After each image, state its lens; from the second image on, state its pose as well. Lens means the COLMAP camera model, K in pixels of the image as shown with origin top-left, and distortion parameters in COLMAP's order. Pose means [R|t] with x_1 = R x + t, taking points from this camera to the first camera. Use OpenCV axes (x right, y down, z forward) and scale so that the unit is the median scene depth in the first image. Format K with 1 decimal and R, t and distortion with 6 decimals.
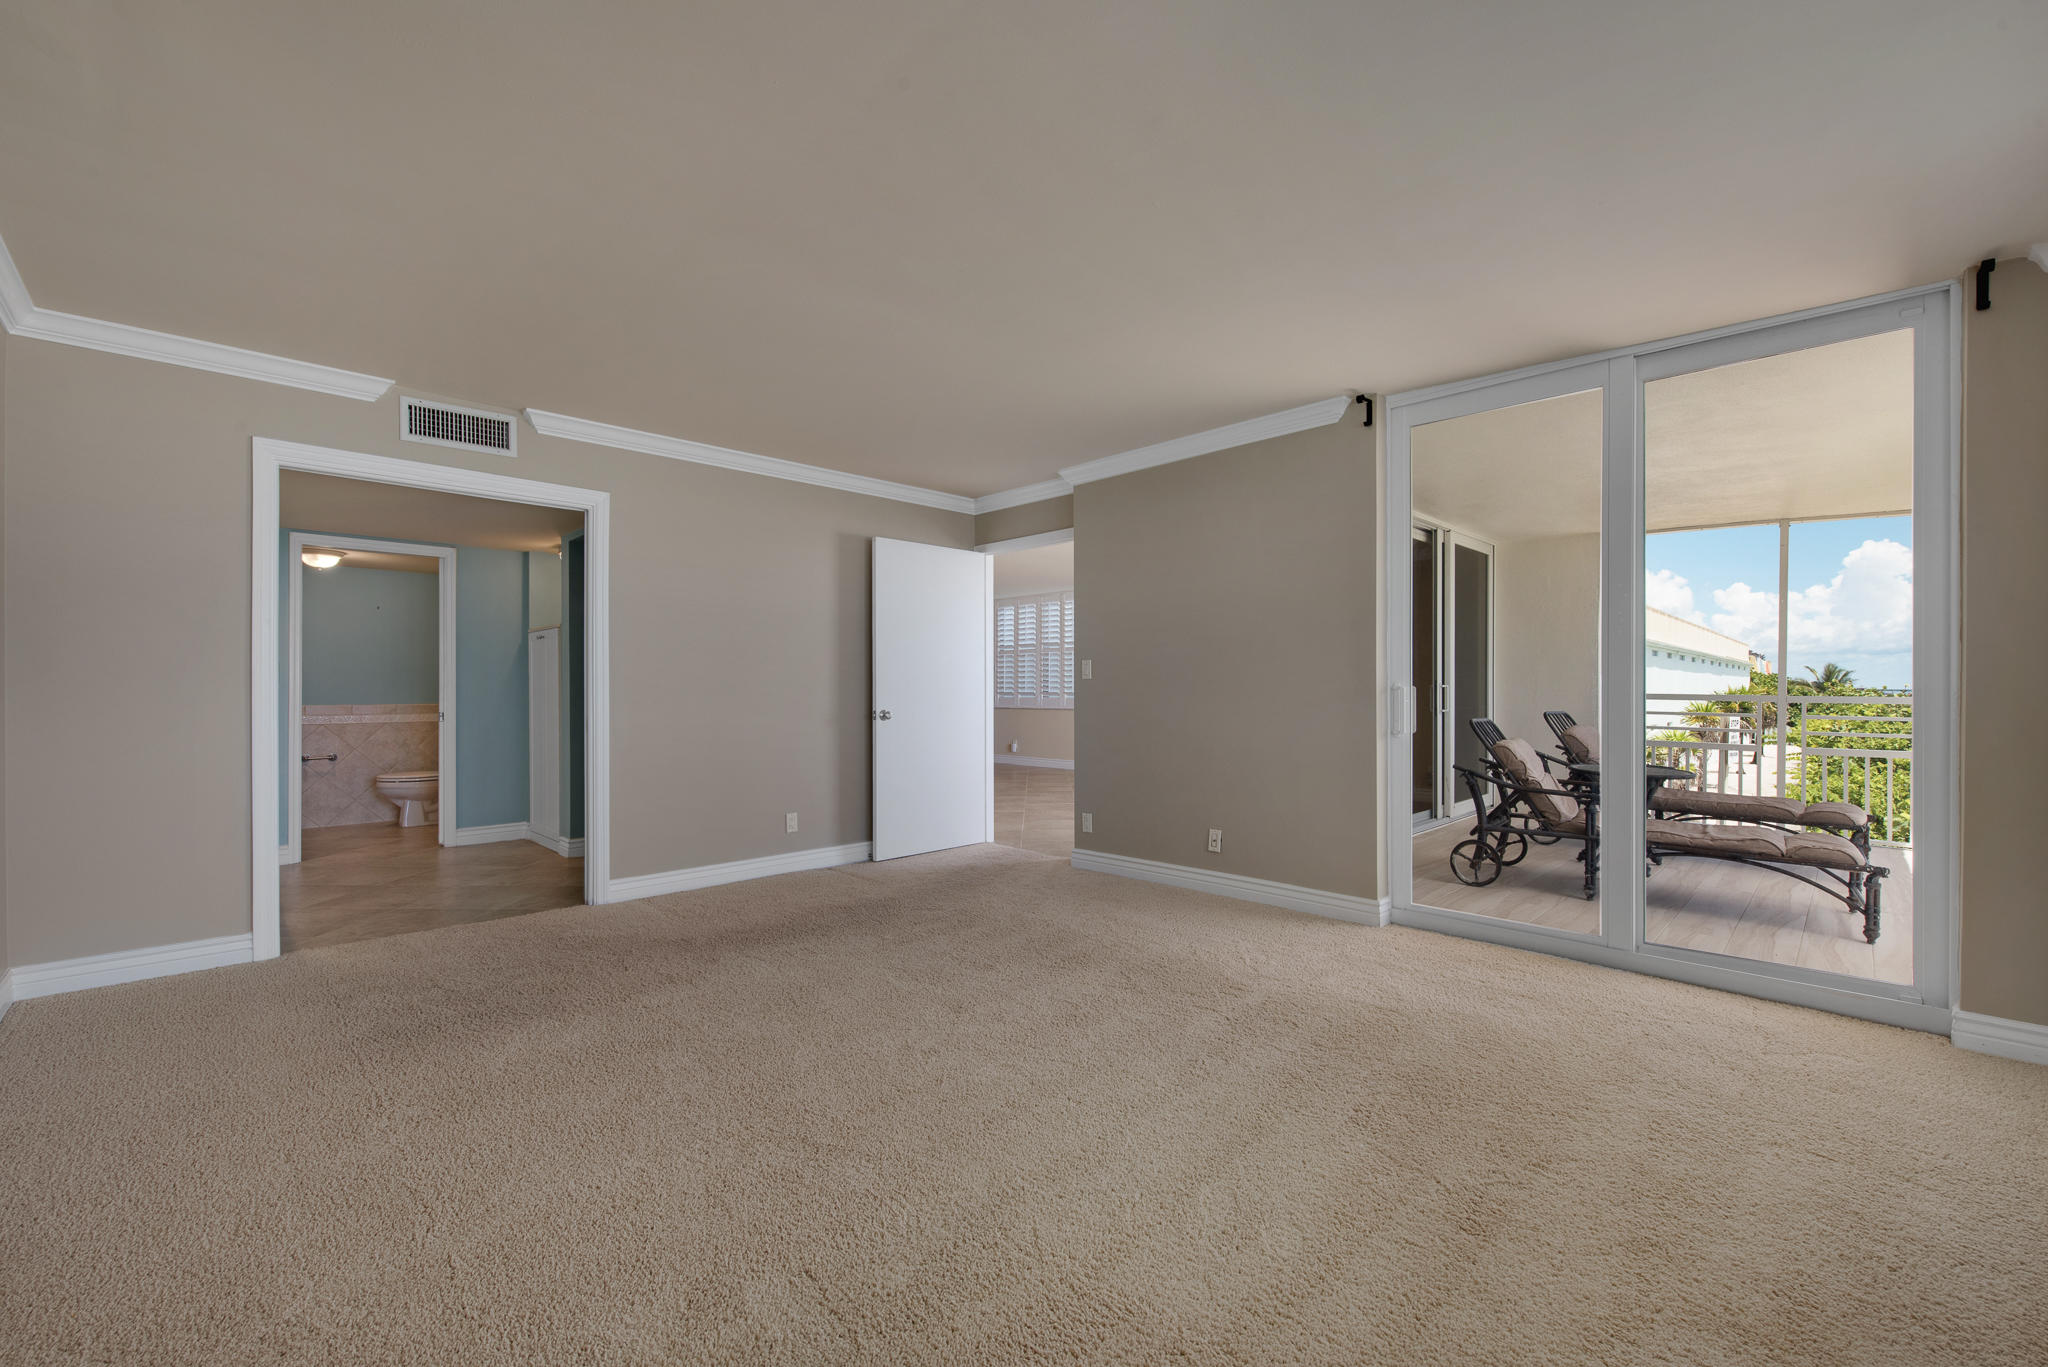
lens RADIAL K [[838.2, 0, 1017.7], [0, 838.2, 687.0], [0, 0, 1]] dist [-0.002541, -0.000145]
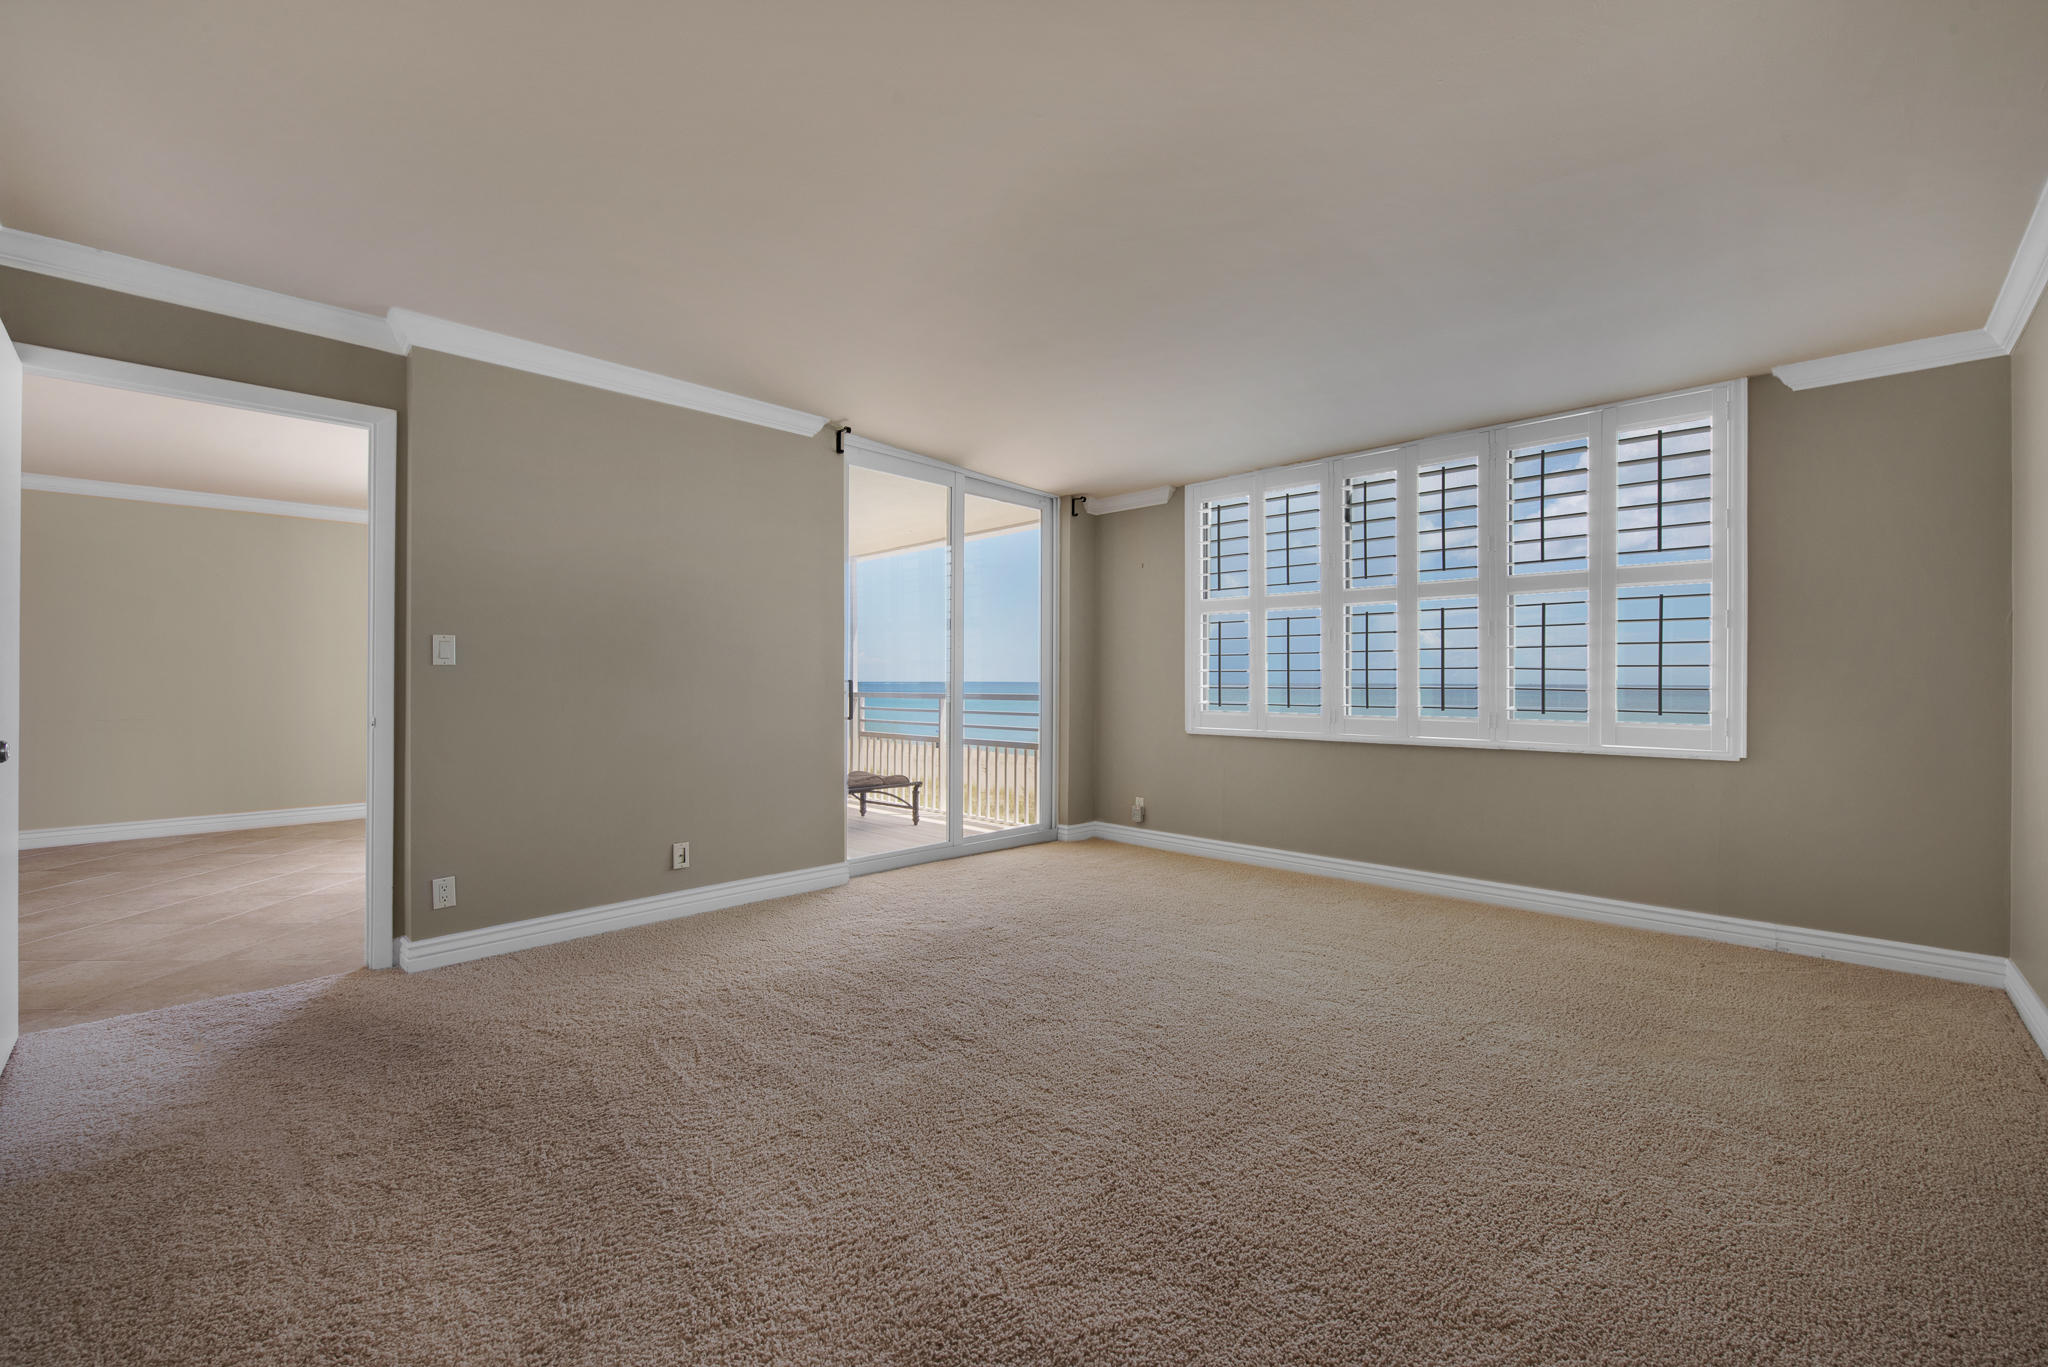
lens RADIAL K [[838.2, 0, 1026.0], [0, 838.2, 684.1], [0, 0, 1]] dist [-0.002541, -0.000145]
pose [[-0.019308, 0.001847, 0.999812, -0.754046], [-0.000857, 0.999998, -0.001864, 0.008521], [-0.999813, -0.000893, -0.019307, 0.779319]]
